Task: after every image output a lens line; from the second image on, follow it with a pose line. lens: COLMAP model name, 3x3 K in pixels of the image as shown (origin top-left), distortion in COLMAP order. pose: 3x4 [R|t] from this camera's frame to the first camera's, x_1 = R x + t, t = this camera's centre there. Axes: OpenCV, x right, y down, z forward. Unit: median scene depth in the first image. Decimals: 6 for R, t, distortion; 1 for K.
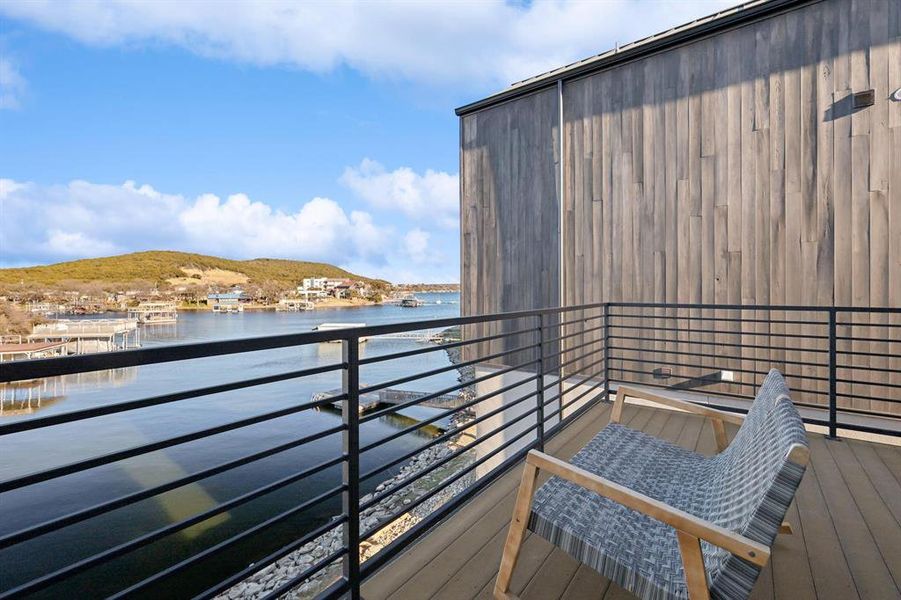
lens RADIAL K [[389.7, 0, 448.1], [0, 389.7, 292.4], [0, 0, 1]] dist [0.000629, -0.000921]
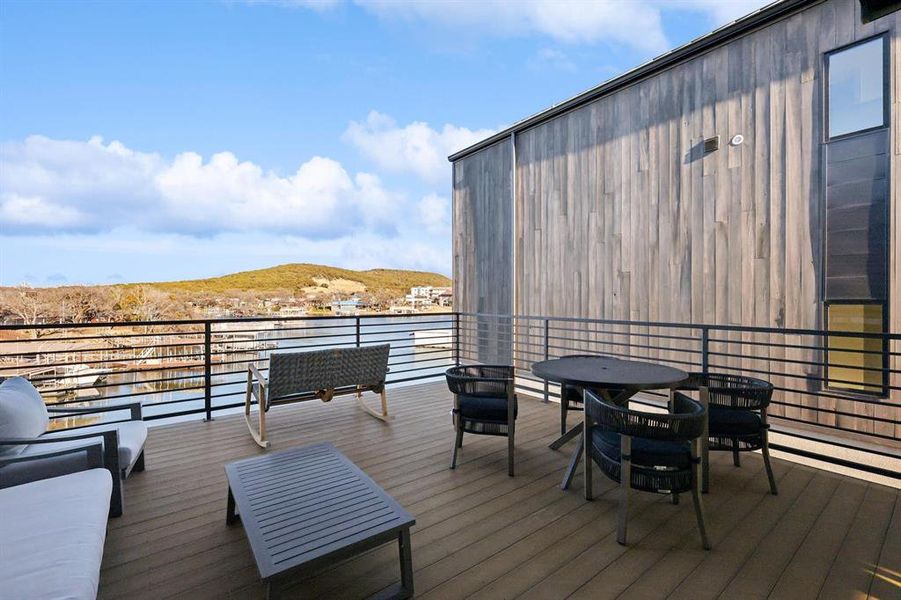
lens RADIAL K [[389.7, 0, 453.7], [0, 389.7, 301.5], [0, 0, 1]] dist [0.000629, -0.000921]
pose [[0.966470, 0.006312, -0.256704, 0.426738], [-0.005613, 0.999978, 0.003456, -0.011629], [0.256720, -0.001900, 0.966484, -0.247174]]
